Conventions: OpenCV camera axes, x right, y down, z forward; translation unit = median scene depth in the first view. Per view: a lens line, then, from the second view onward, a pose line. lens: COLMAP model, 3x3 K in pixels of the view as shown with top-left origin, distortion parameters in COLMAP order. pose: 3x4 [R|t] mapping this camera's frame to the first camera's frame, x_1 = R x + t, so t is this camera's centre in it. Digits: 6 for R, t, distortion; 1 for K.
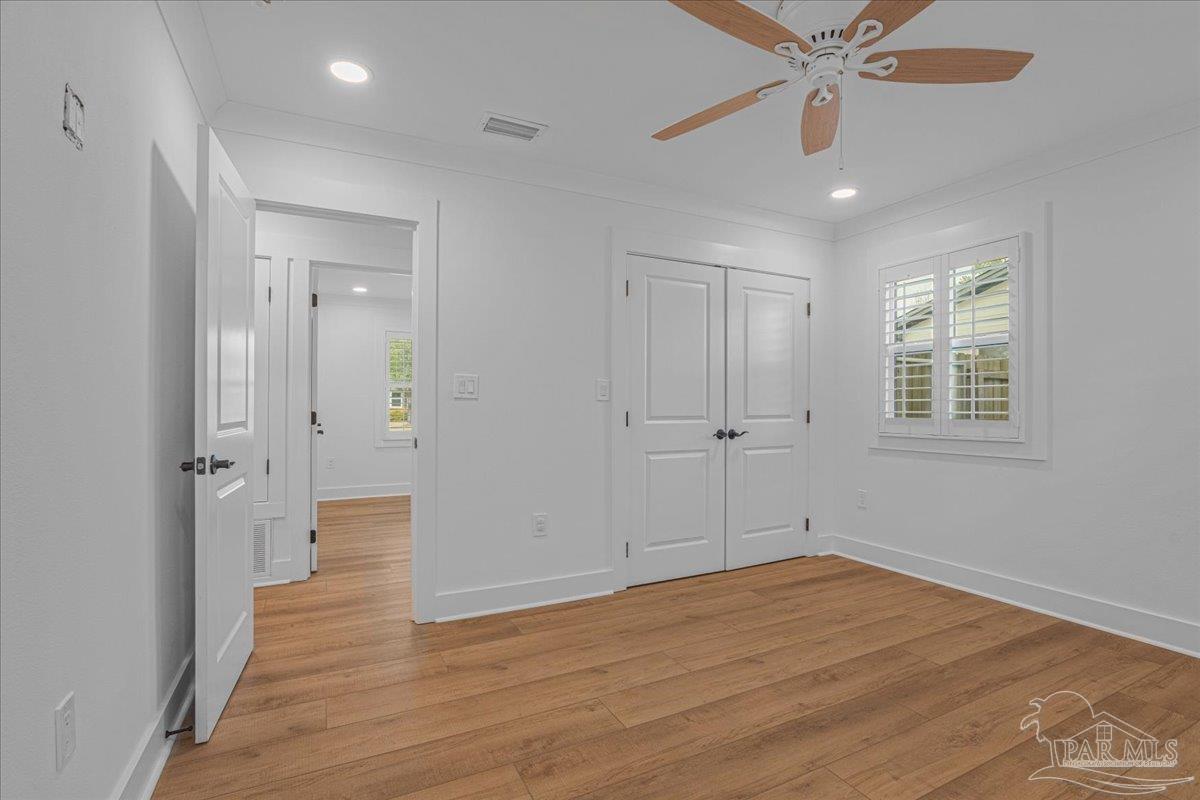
lens RADIAL K [[554.2, 0, 602.1], [0, 554.2, 404.9], [0, 0, 1]] dist [-0.021923, 0.001053]
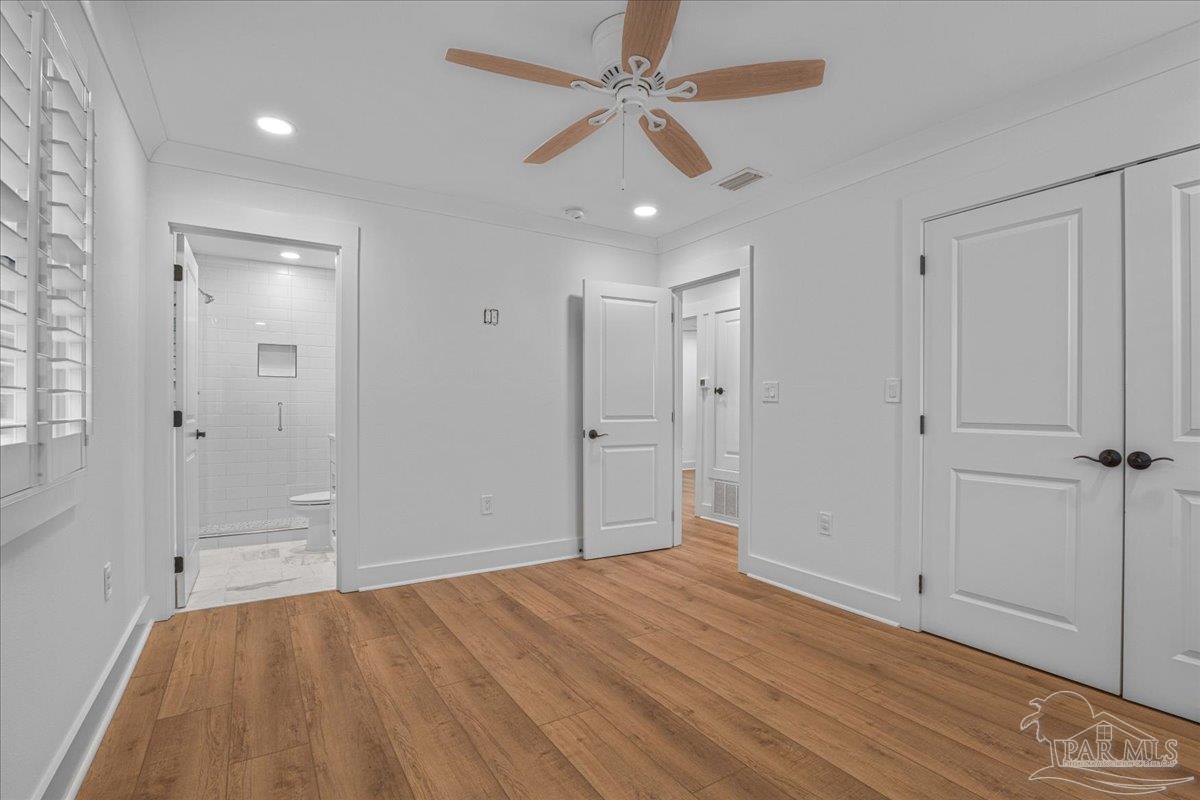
lens RADIAL K [[554.2, 0, 602.1], [0, 554.2, 404.9], [0, 0, 1]] dist [-0.021923, 0.001053]
pose [[0.099511, -0.002003, -0.995034, 0.998269], [0.000037, 0.999998, -0.002009, -0.002682], [0.995037, 0.000163, 0.099510, 0.556720]]
